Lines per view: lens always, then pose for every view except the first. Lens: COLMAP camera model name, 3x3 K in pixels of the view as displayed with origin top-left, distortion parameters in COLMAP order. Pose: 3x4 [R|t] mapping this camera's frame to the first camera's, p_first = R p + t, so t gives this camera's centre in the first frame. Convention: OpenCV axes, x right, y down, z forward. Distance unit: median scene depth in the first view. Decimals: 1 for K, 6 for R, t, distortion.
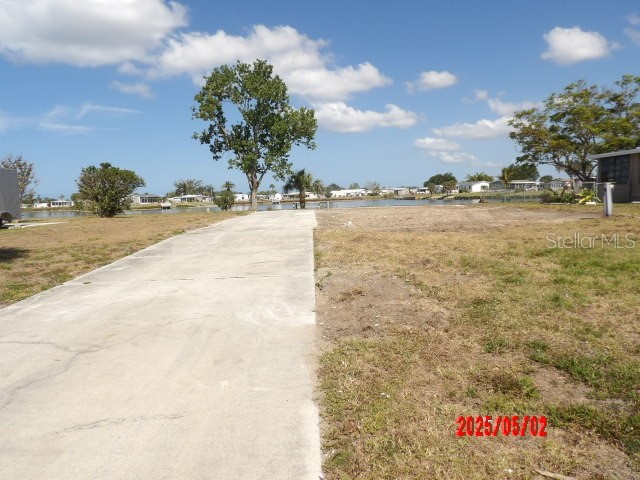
lens RADIAL K [[469.2, 0, 336.4], [0, 469.2, 240.1], [0, 0, 1]] dist [-0.007261, 0.003746]
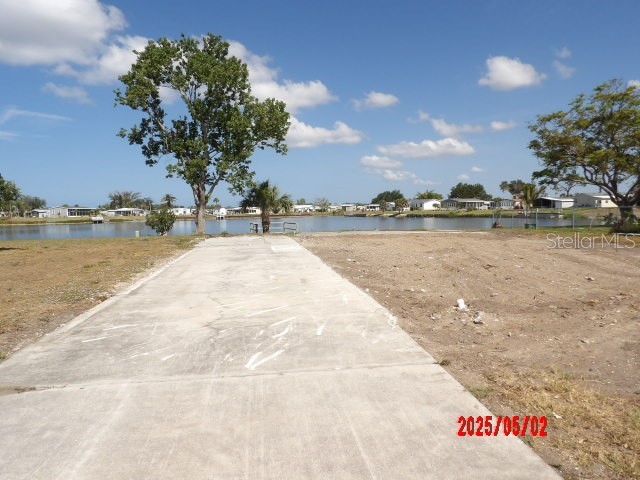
lens RADIAL K [[469.2, 0, 336.4], [0, 469.2, 240.1], [0, 0, 1]] dist [-0.007261, 0.003746]
pose [[0.993053, 0.008845, 0.117336, -0.046662], [-0.004966, 0.999433, -0.033313, -0.027830], [-0.117564, 0.032499, 0.992533, 0.221842]]
